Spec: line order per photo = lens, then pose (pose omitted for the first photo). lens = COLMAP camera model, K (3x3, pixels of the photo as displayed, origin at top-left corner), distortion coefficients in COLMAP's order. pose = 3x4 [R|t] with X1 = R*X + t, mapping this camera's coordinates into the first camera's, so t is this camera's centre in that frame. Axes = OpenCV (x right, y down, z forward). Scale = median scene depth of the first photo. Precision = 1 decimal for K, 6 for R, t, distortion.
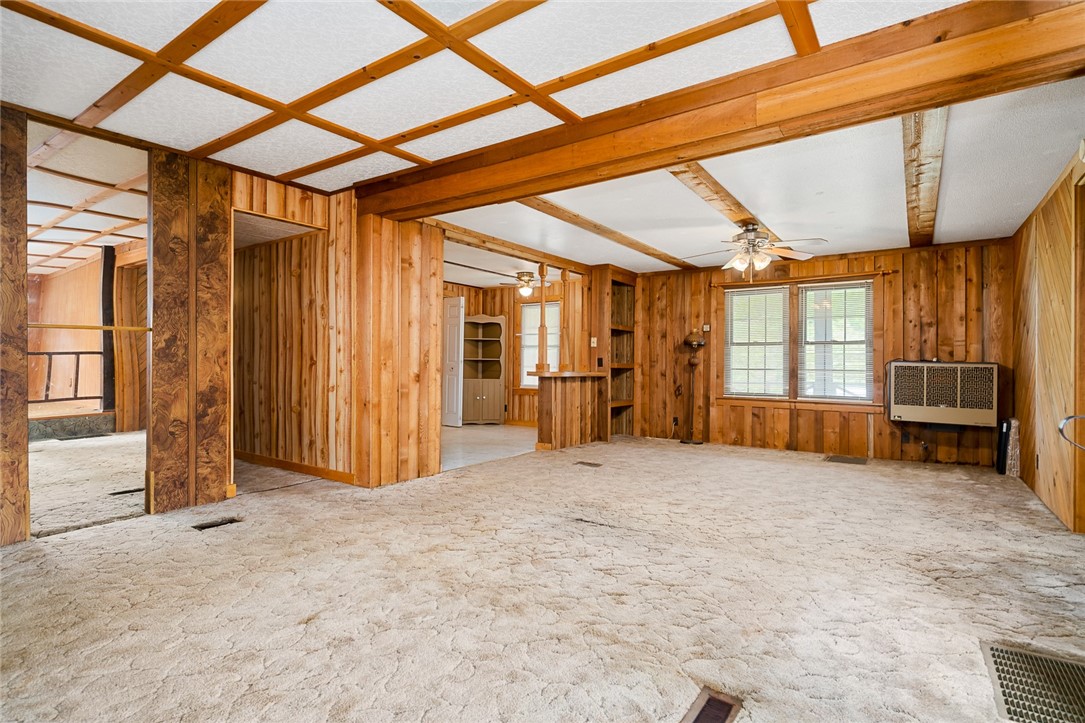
lens RADIAL K [[537.6, 0, 541.8], [0, 537.6, 355.2], [0, 0, 1]] dist [0.003794, 0.000544]
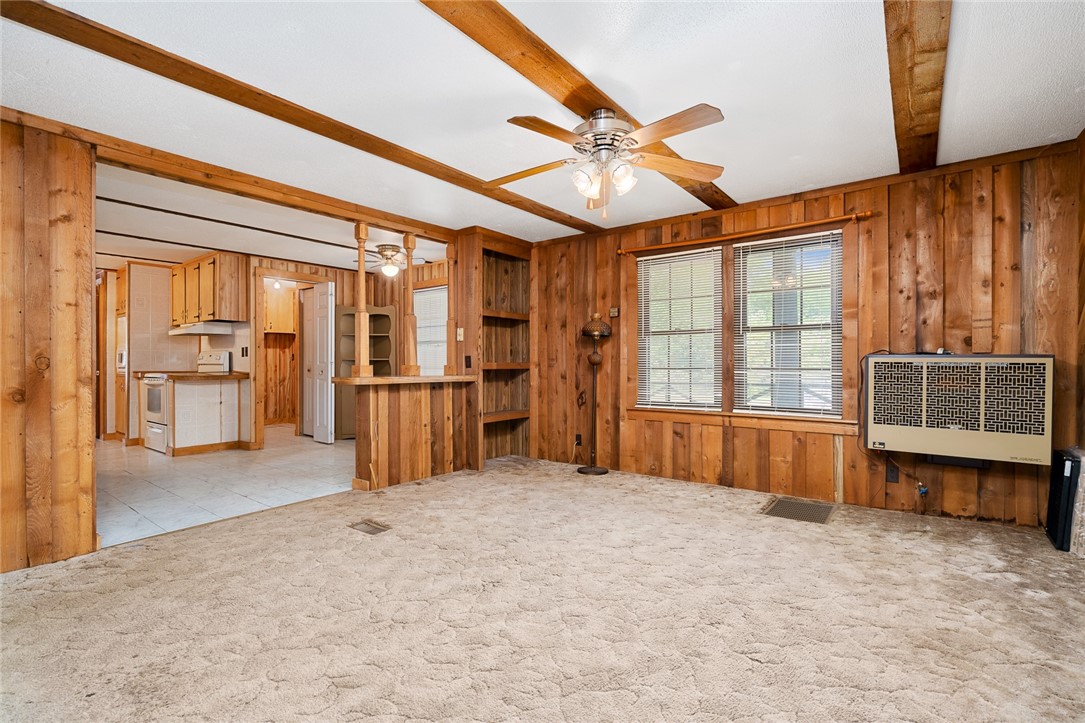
lens RADIAL K [[497.7, 0, 539.3], [0, 497.7, 364.4], [0, 0, 1]] dist [-0.000751, 0.000254]
pose [[0.999091, -0.013860, -0.040319, 0.246989], [0.014731, 0.999662, 0.021408, 0.003851], [0.040009, -0.021982, 0.998958, 0.347172]]
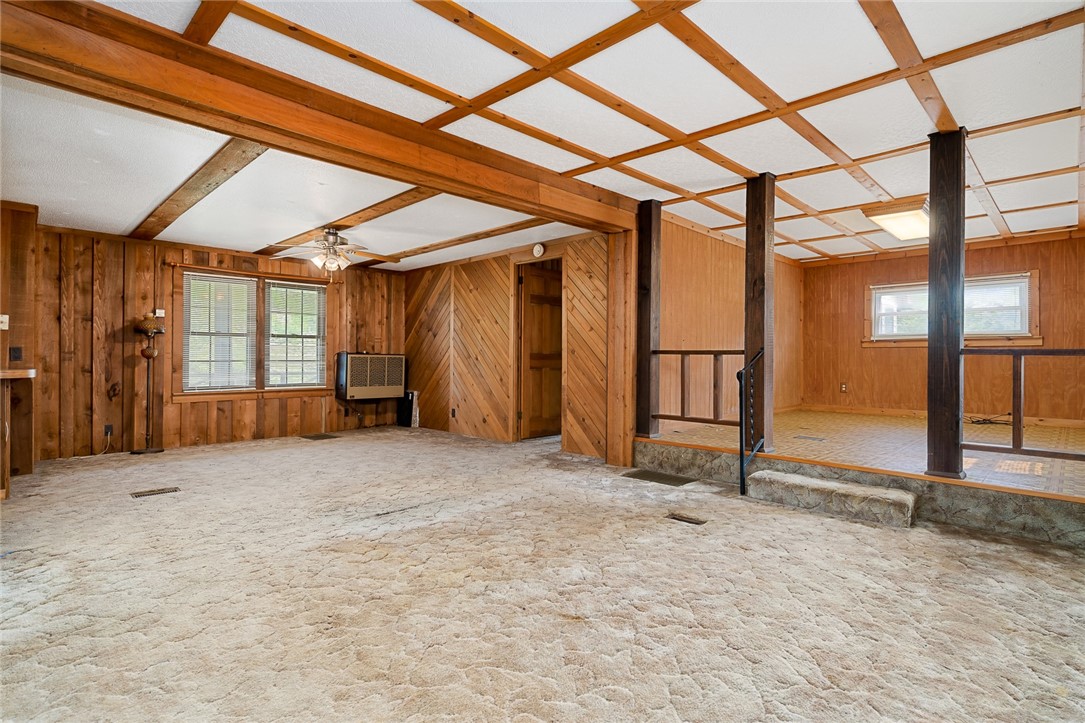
lens RADIAL K [[537.6, 0, 541.8], [0, 537.6, 355.2], [0, 0, 1]] dist [0.003794, 0.000544]
pose [[0.168597, -0.003546, 0.985679, -0.450117], [-0.015524, 0.999860, 0.006252, 0.000874], [-0.985563, -0.016356, 0.168518, 0.286594]]
